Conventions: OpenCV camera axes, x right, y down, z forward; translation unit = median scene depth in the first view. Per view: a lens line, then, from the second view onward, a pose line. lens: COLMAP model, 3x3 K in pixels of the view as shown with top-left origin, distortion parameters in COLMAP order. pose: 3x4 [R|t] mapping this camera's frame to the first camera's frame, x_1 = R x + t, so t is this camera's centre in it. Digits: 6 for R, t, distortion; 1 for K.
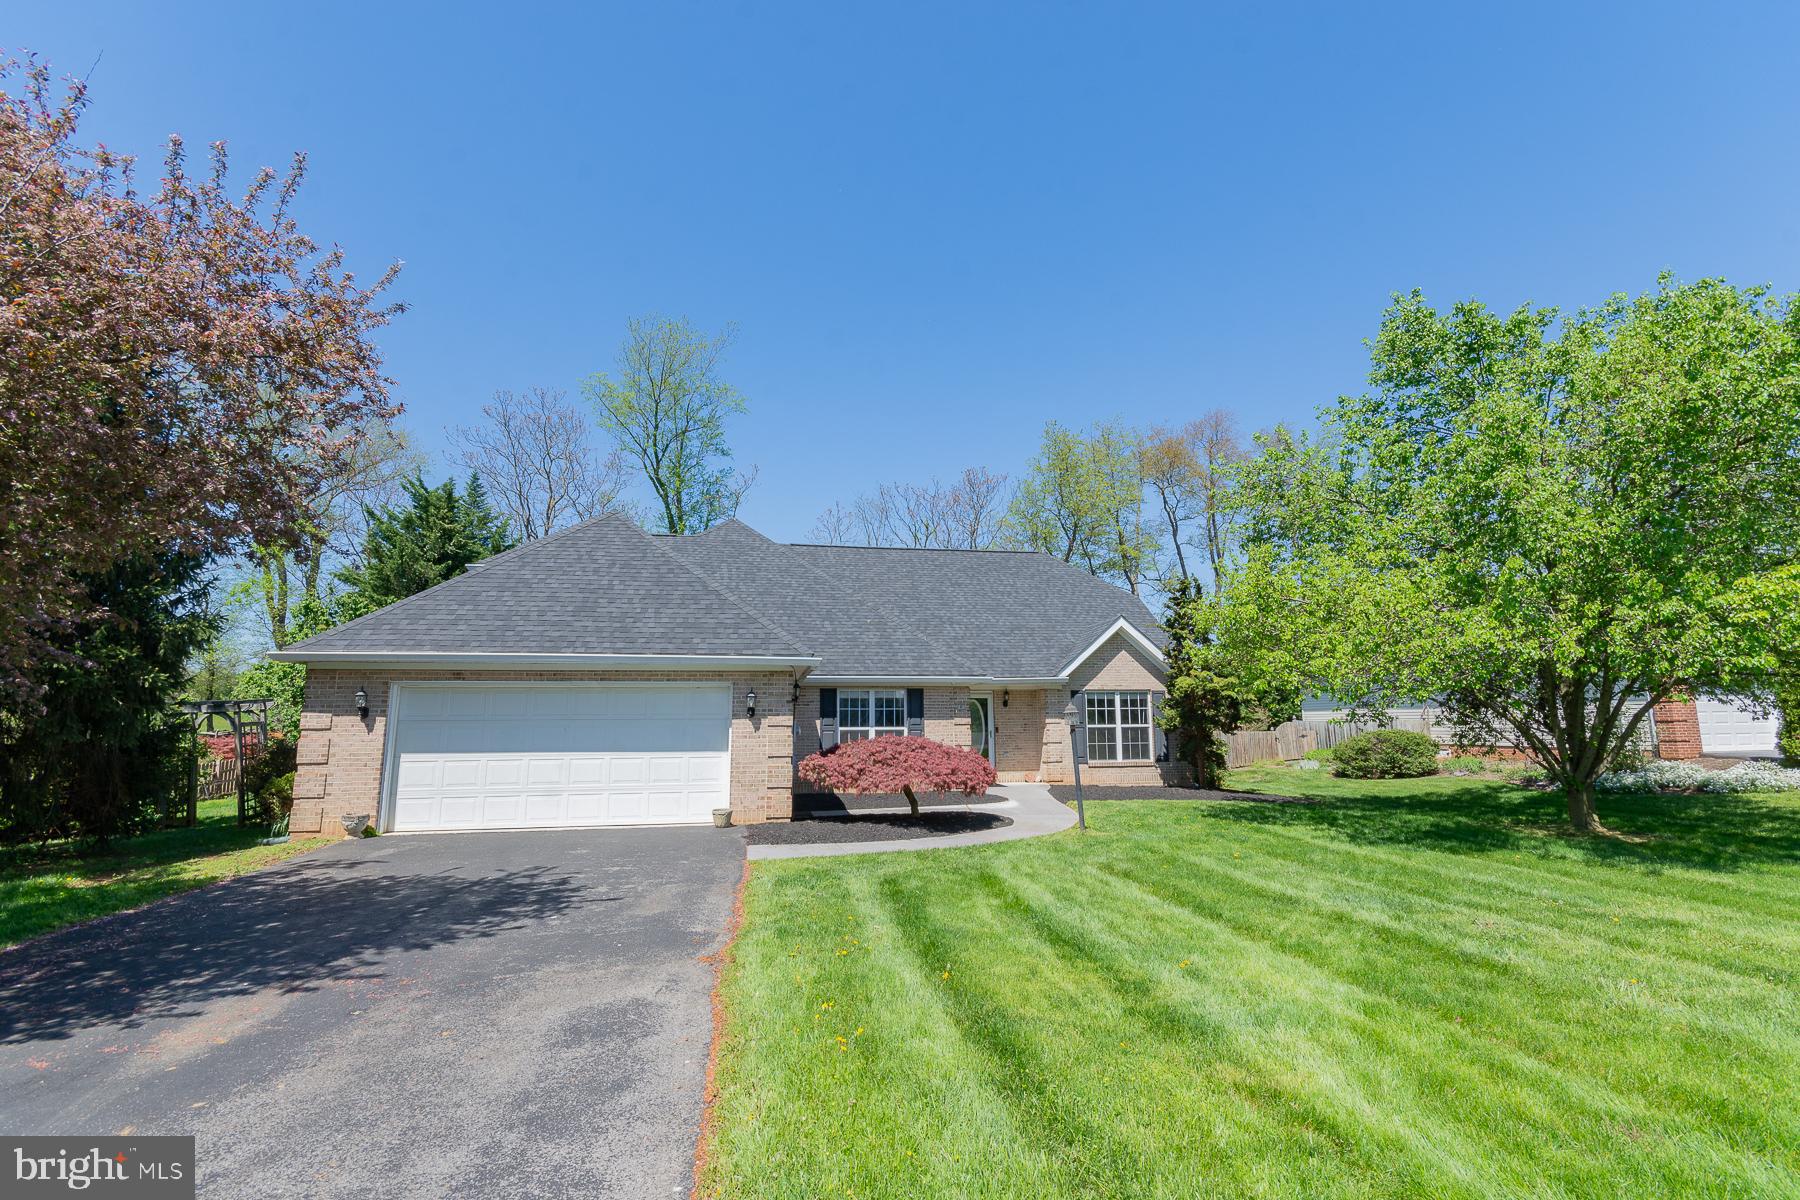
lens RADIAL K [[790.0, 0, 901.3], [0, 790.0, 600.3], [0, 0, 1]] dist [0.004439, -0.000898]
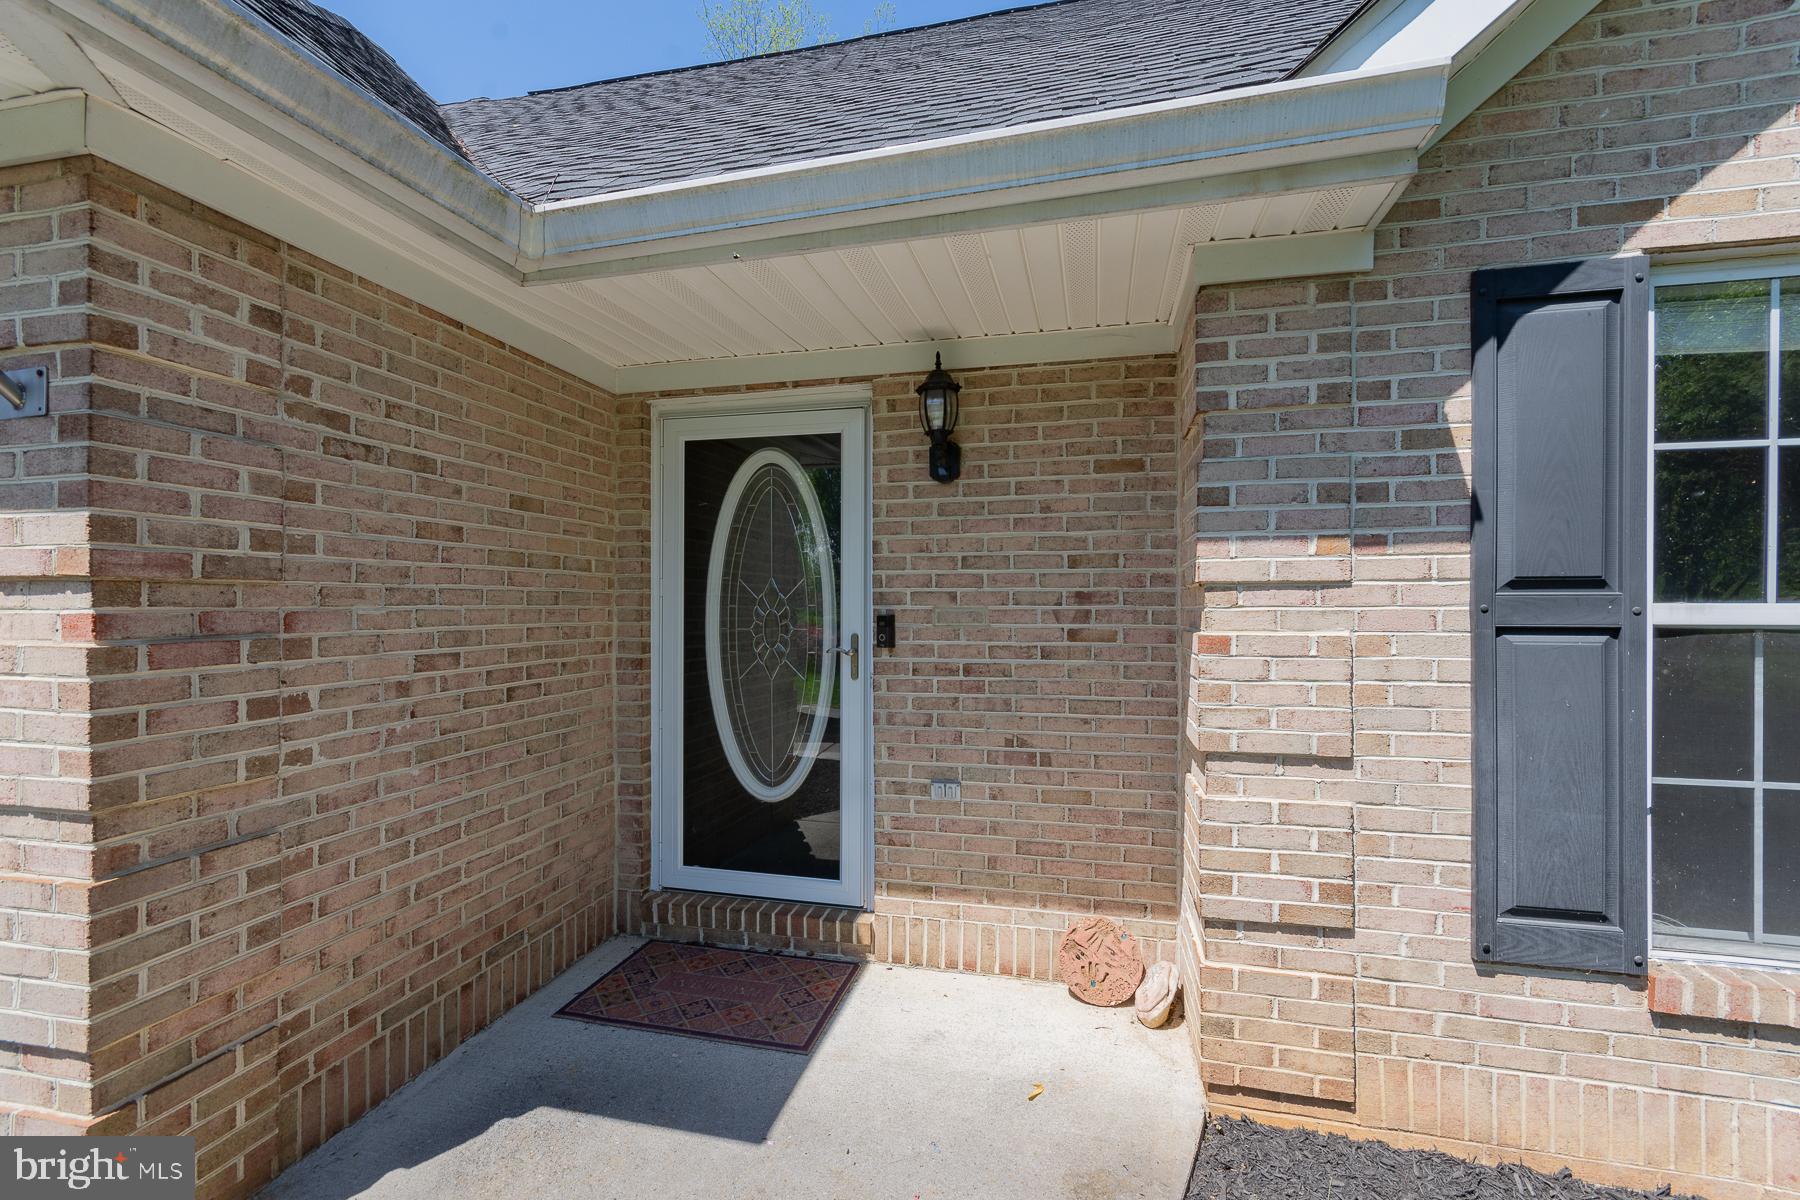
lens RADIAL K [[790.0, 0, 909.2], [0, 790.0, 603.6], [0, 0, 1]] dist [0.004439, -0.000898]
pose [[0.916461, 0.005867, -0.400080, 0.207686], [0.053971, 0.988942, 0.138133, 0.153016], [0.396466, -0.148186, 0.906011, 0.960104]]
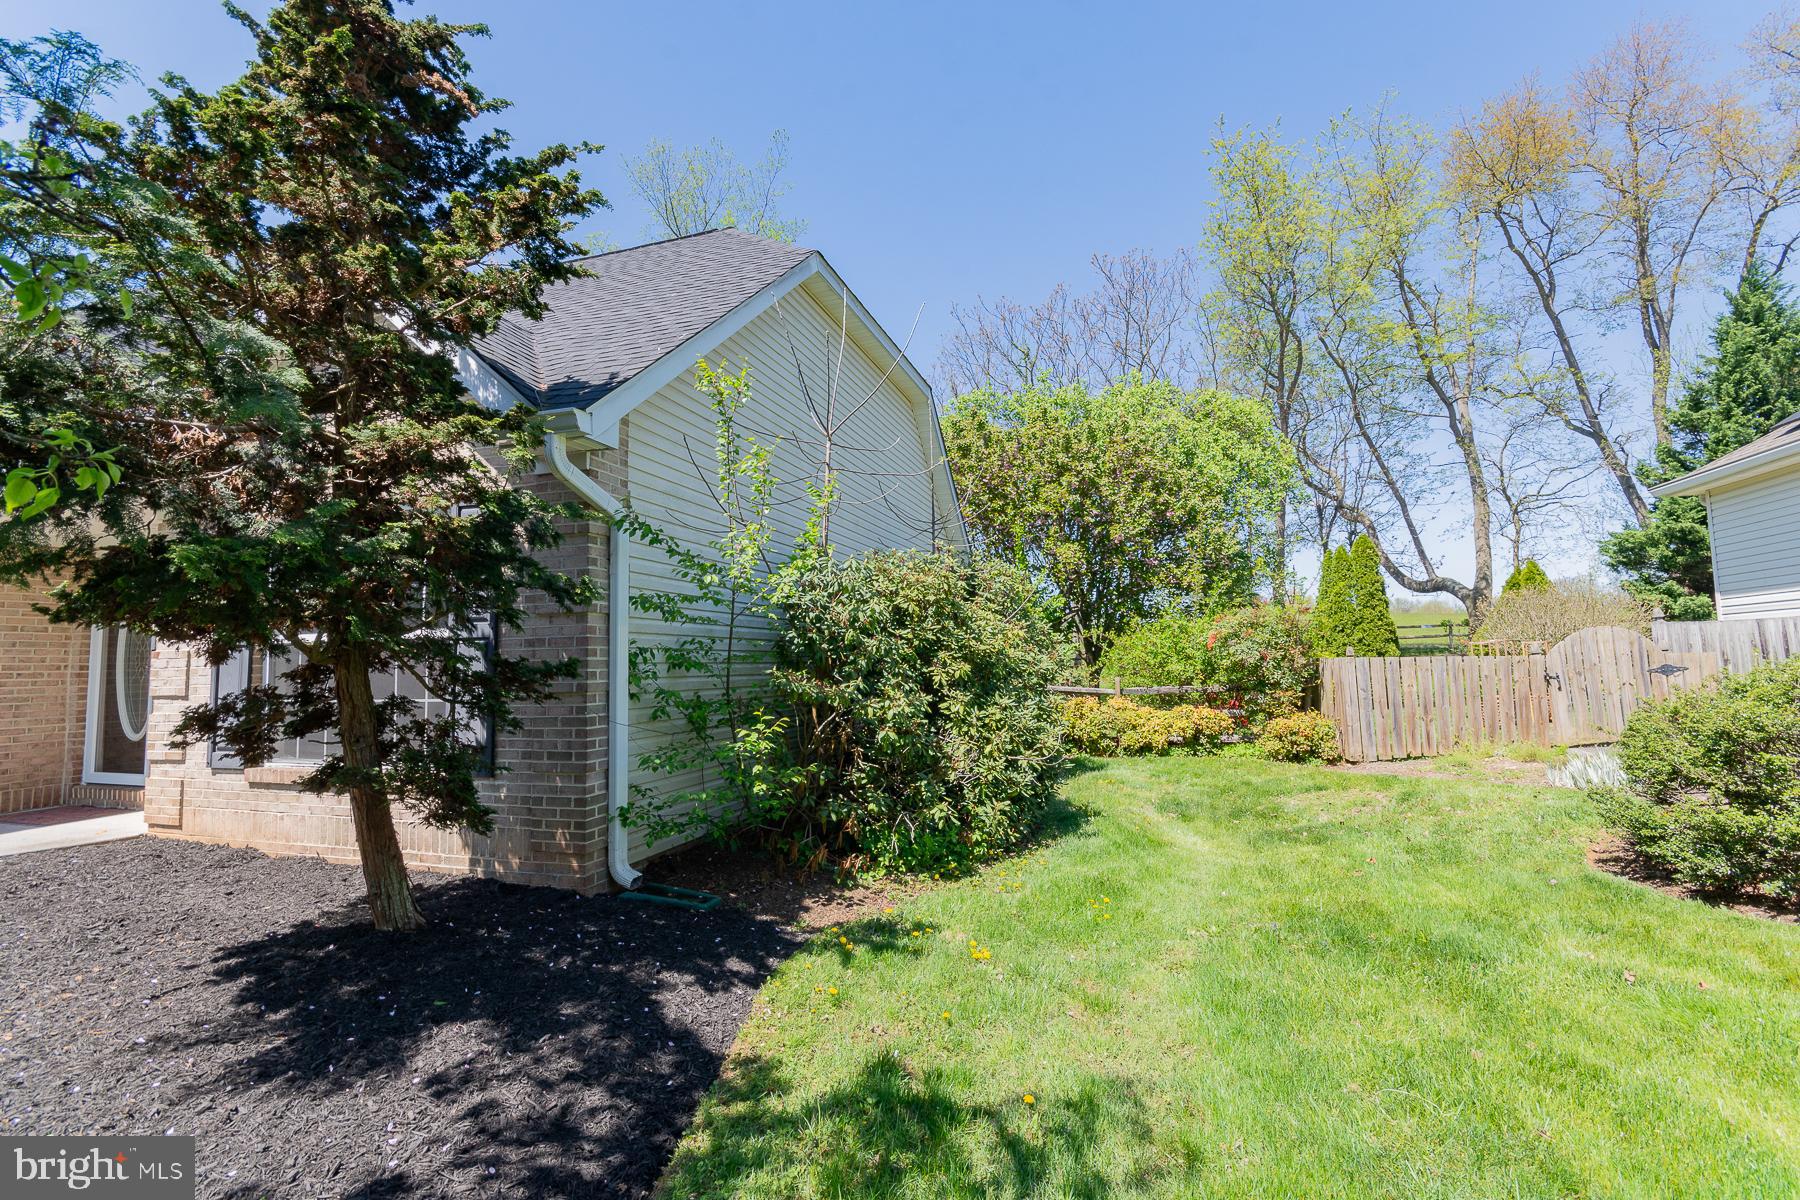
lens RADIAL K [[790.0, 0, 902.0], [0, 790.0, 592.7], [0, 0, 1]] dist [0.004439, -0.000898]
pose [[0.883284, -0.048400, -0.466333, 0.630508], [0.083668, 0.994963, 0.055209, 0.160747], [0.461312, -0.087782, 0.882885, 0.944126]]
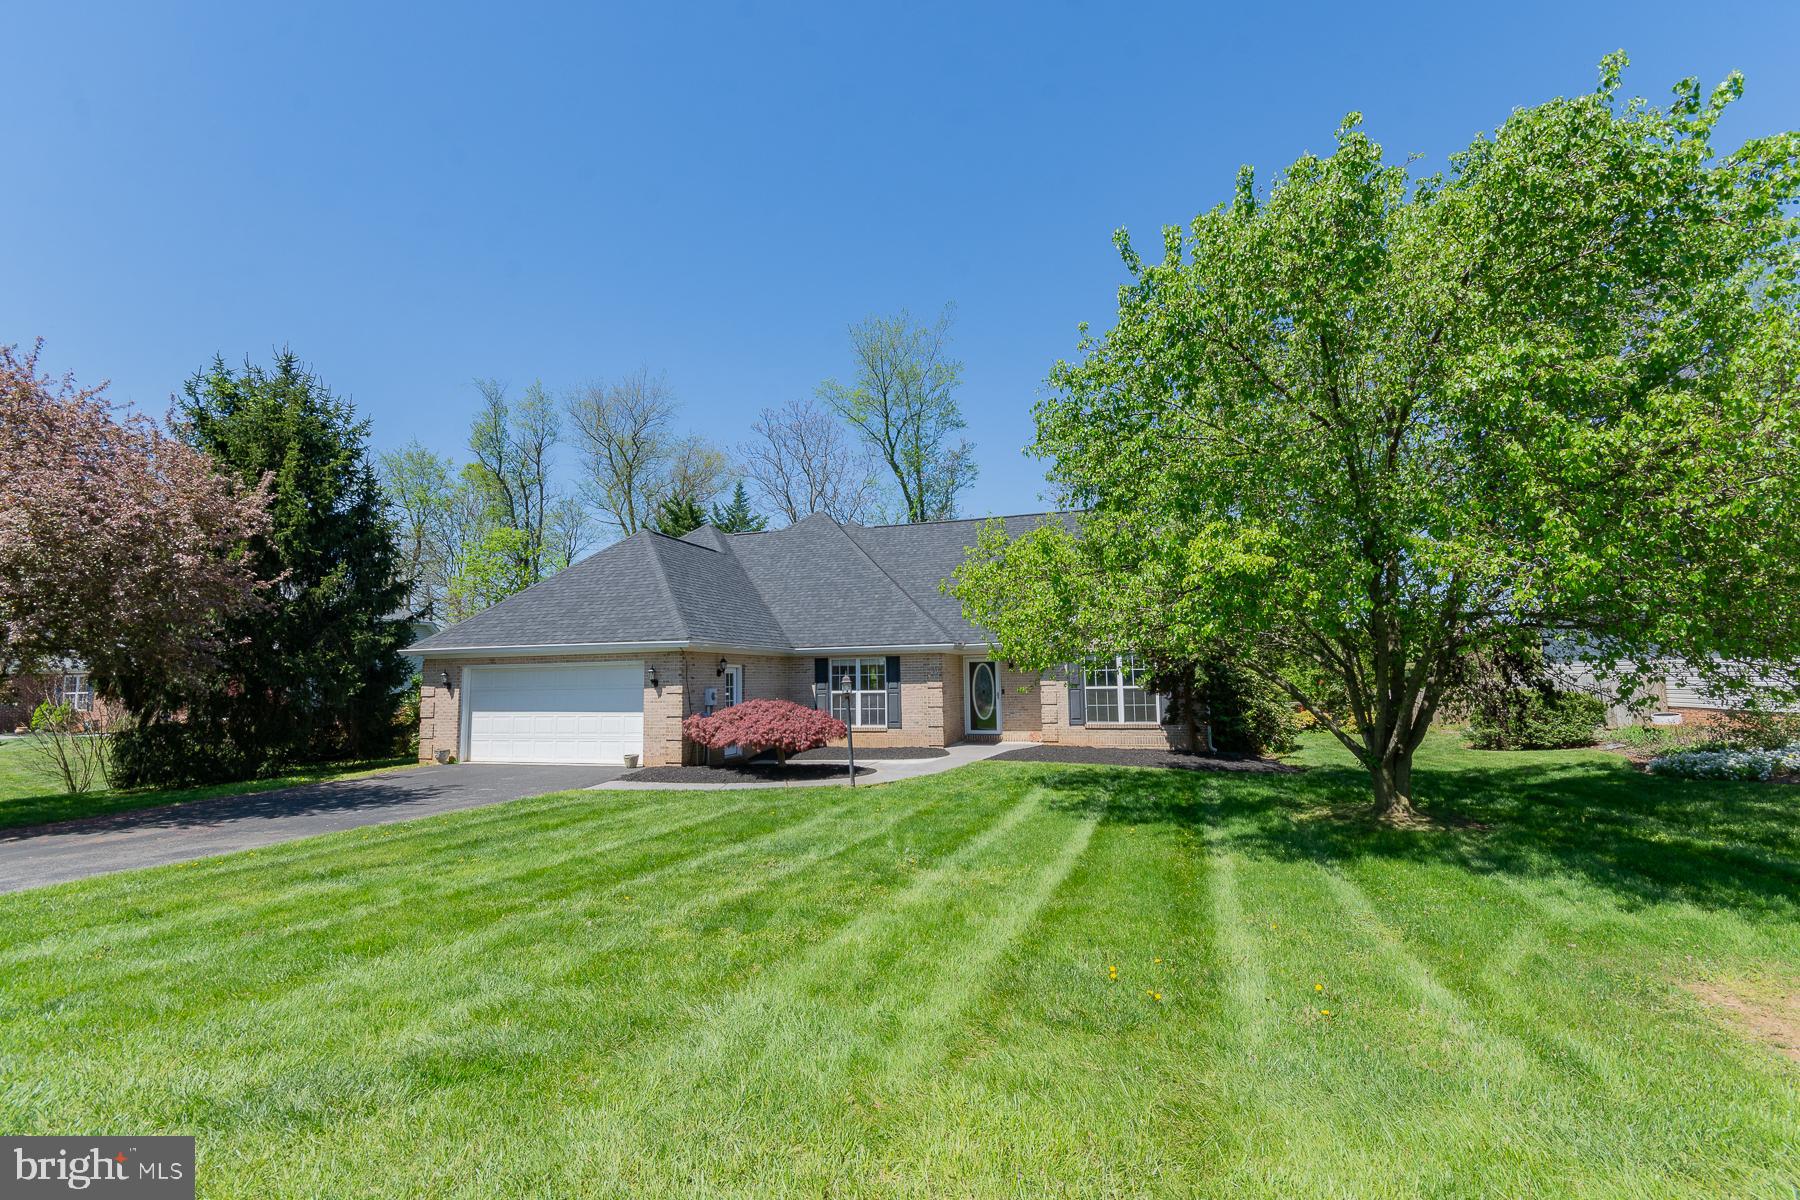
lens RADIAL K [[790.0, 0, 905.0], [0, 790.0, 613.4], [0, 0, 1]] dist [0.004439, -0.000898]
pose [[0.884236, -0.047526, -0.464616, 0.553711], [0.082316, 0.995095, 0.054871, -0.008400], [0.459729, -0.086764, 0.883811, 0.025767]]
